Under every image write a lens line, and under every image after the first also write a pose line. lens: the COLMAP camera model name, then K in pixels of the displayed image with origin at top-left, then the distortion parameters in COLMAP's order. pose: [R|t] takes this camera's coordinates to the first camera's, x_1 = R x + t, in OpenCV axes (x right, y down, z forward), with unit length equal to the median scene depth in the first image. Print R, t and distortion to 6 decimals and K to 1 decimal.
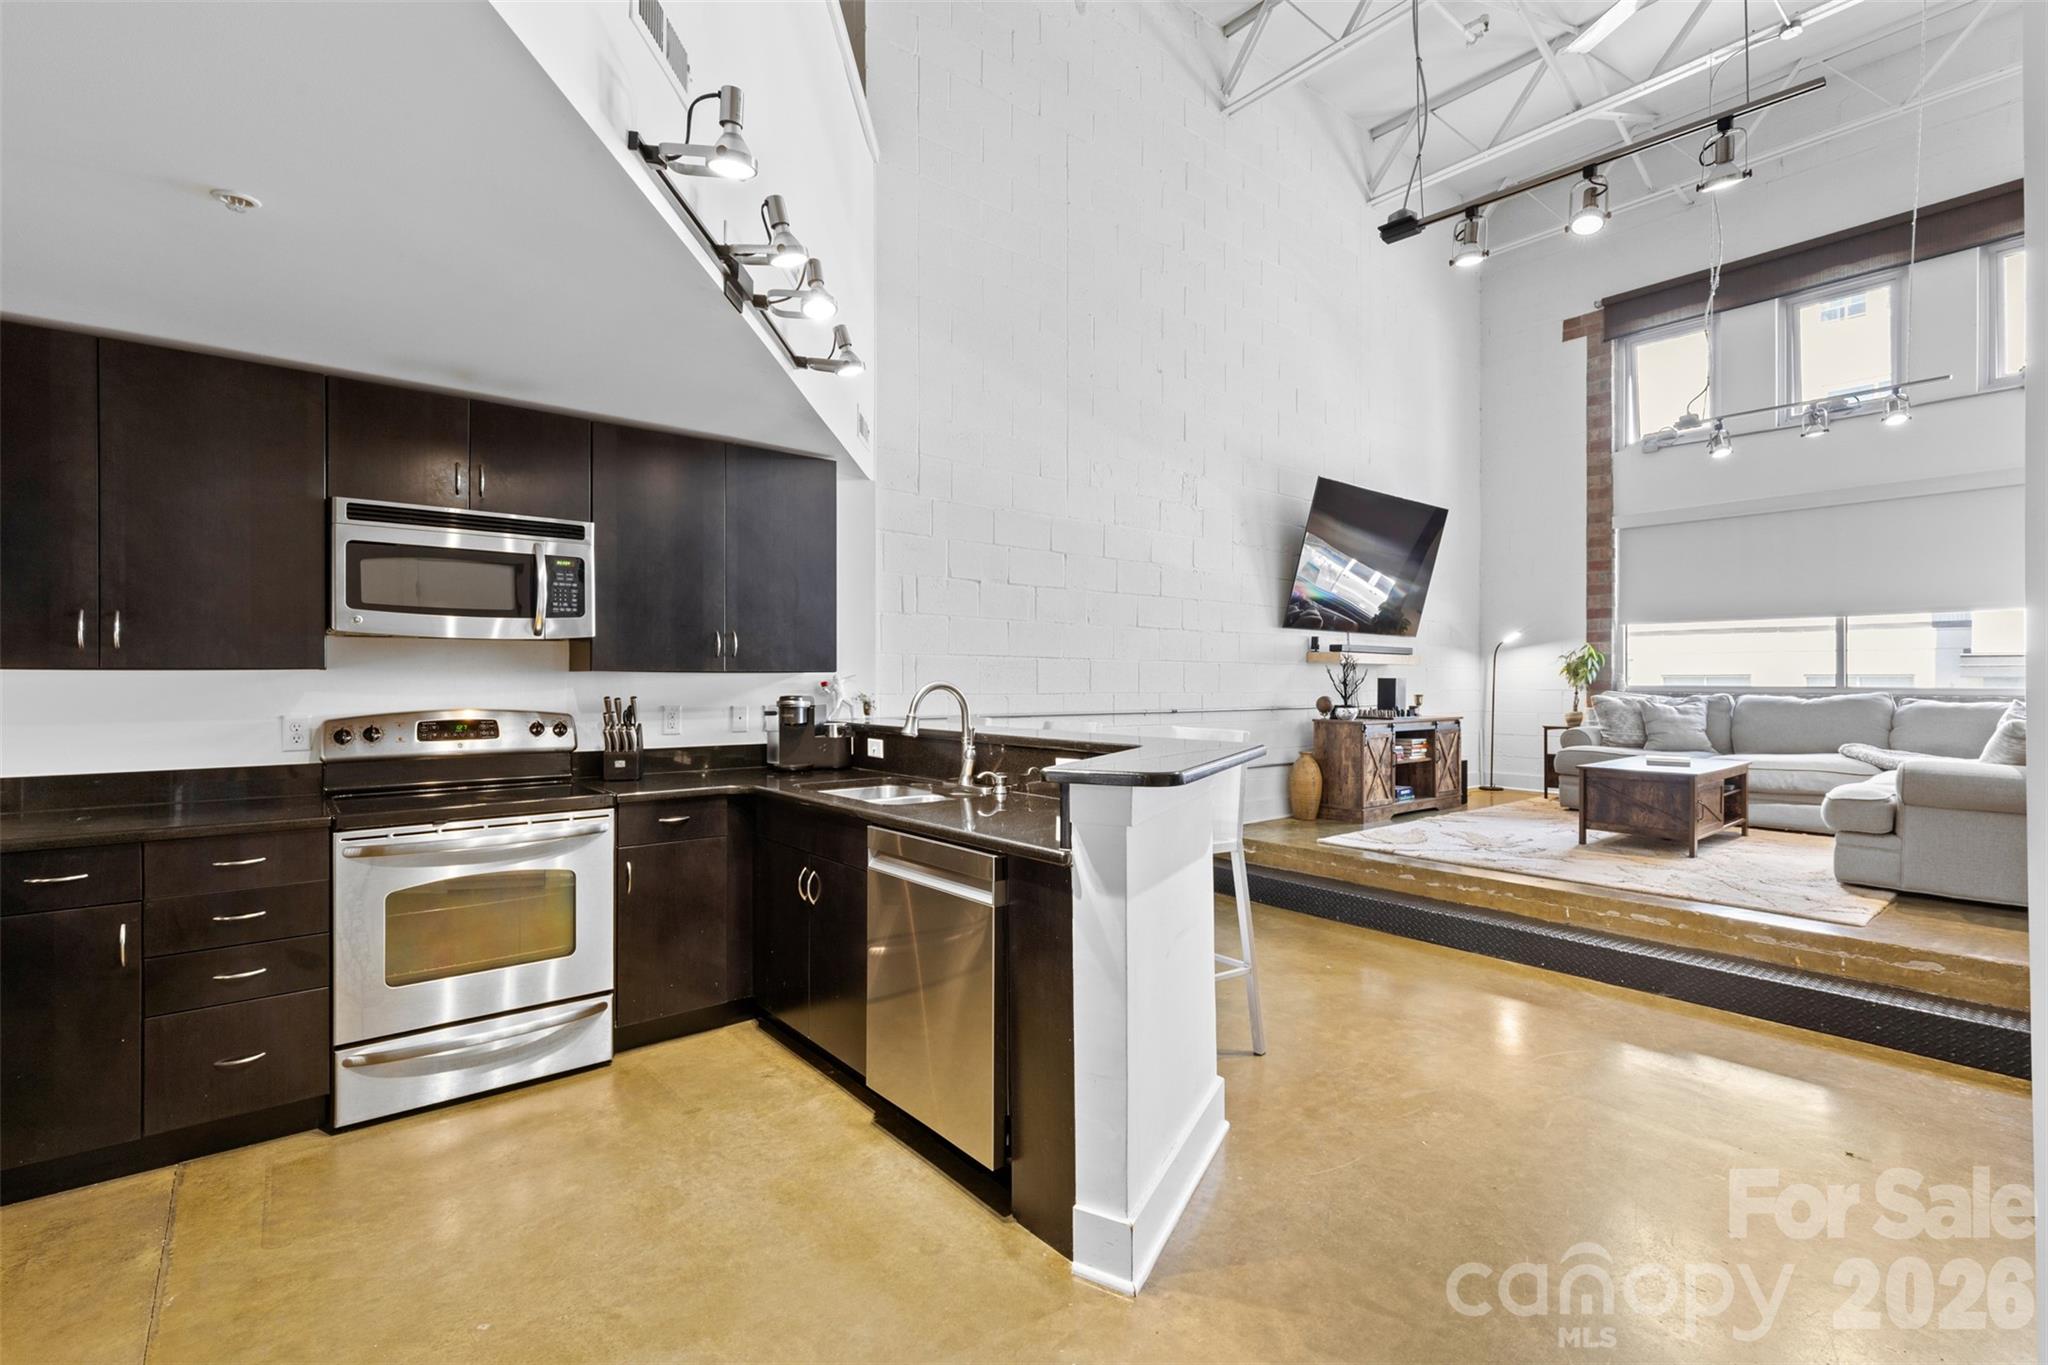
lens RADIAL K [[918.4, 0, 1020.2], [0, 918.4, 679.7], [0, 0, 1]] dist [0.005982, -0.000903]
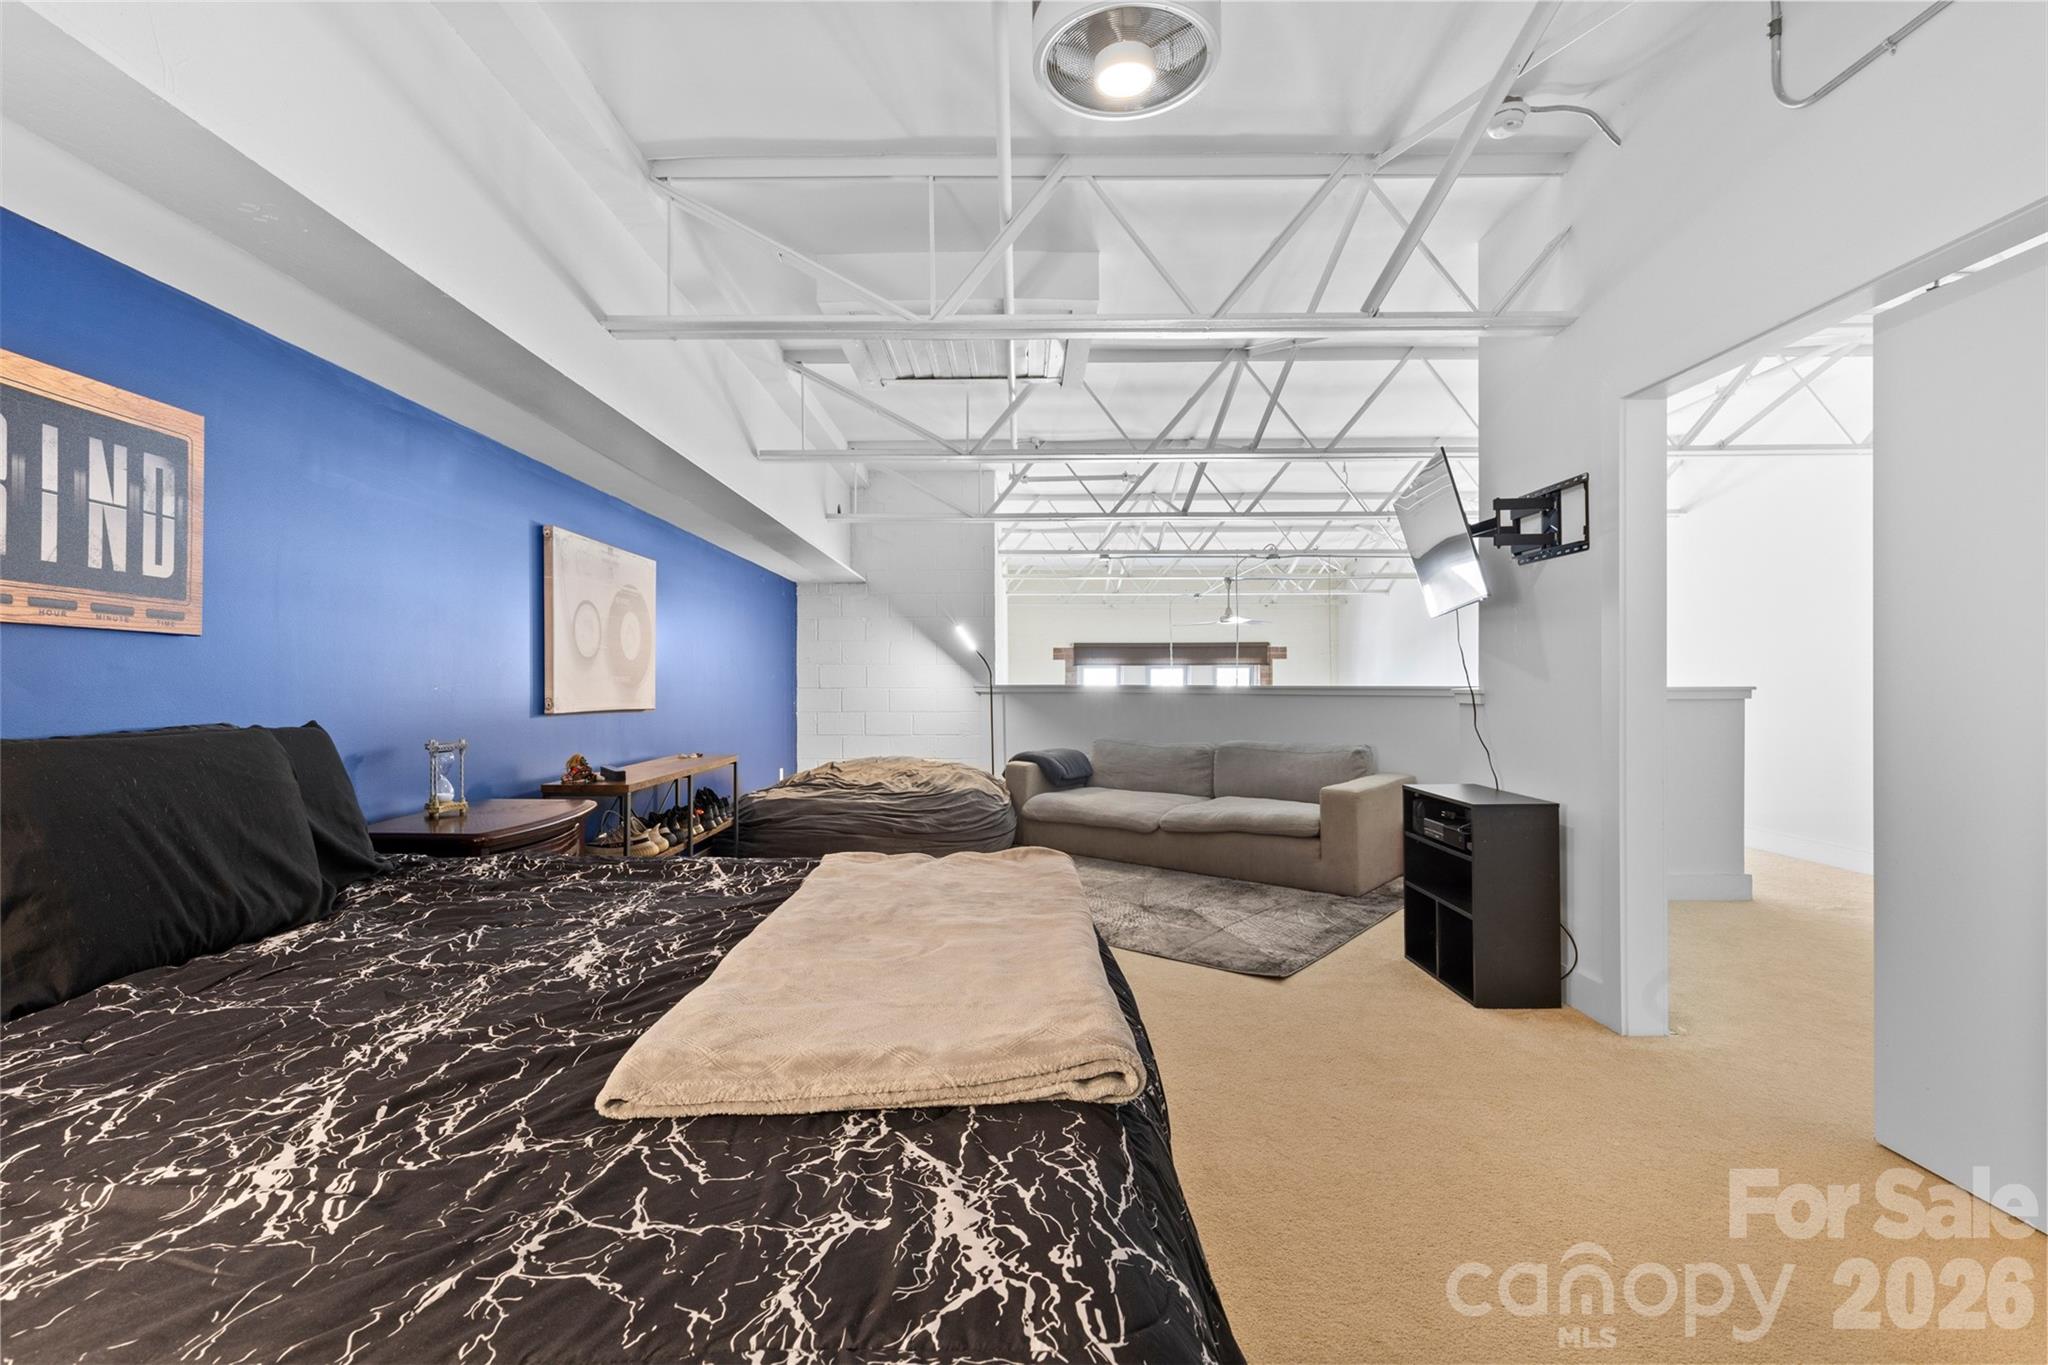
lens RADIAL K [[913.0, 0, 1017.8], [0, 913.0, 681.2], [0, 0, 1]] dist [0.003957, -0.000765]
pose [[0.640917, 0.003999, 0.767600, -1.814911], [0.000933, 0.999982, -0.005988, -0.689931], [-0.767610, 0.004554, 0.640901, -0.201943]]
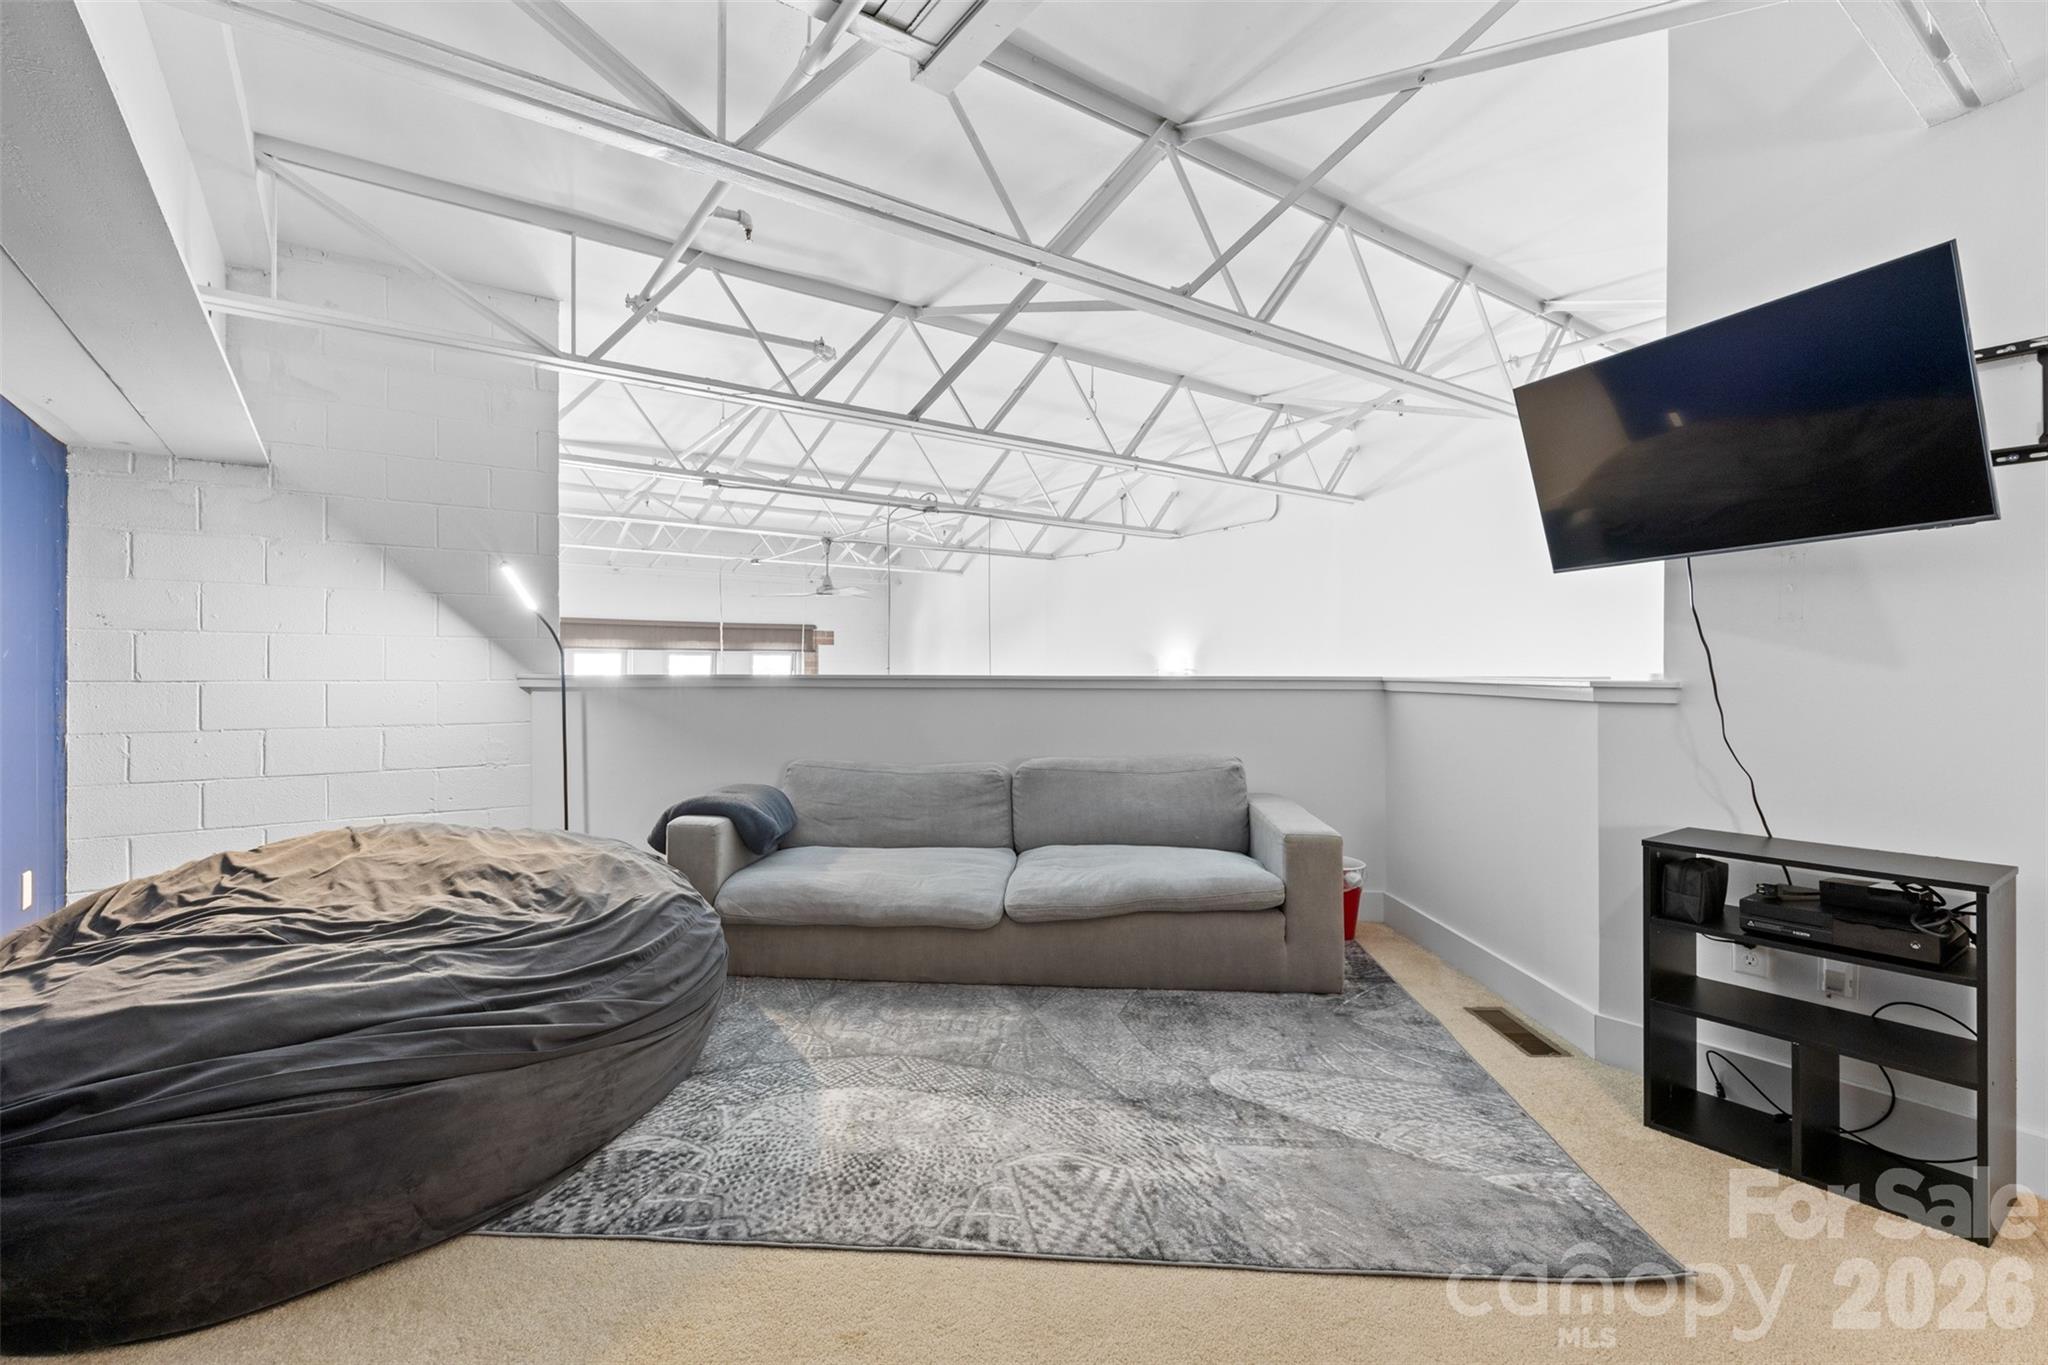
lens RADIAL K [[913.0, 0, 1017.8], [0, 913.0, 681.2], [0, 0, 1]] dist [0.003957, -0.000765]
pose [[0.068187, -0.005489, 0.997657, -1.388701], [0.002094, 0.999983, 0.005359, -0.690717], [-0.997670, 0.001724, 0.068197, 0.515899]]
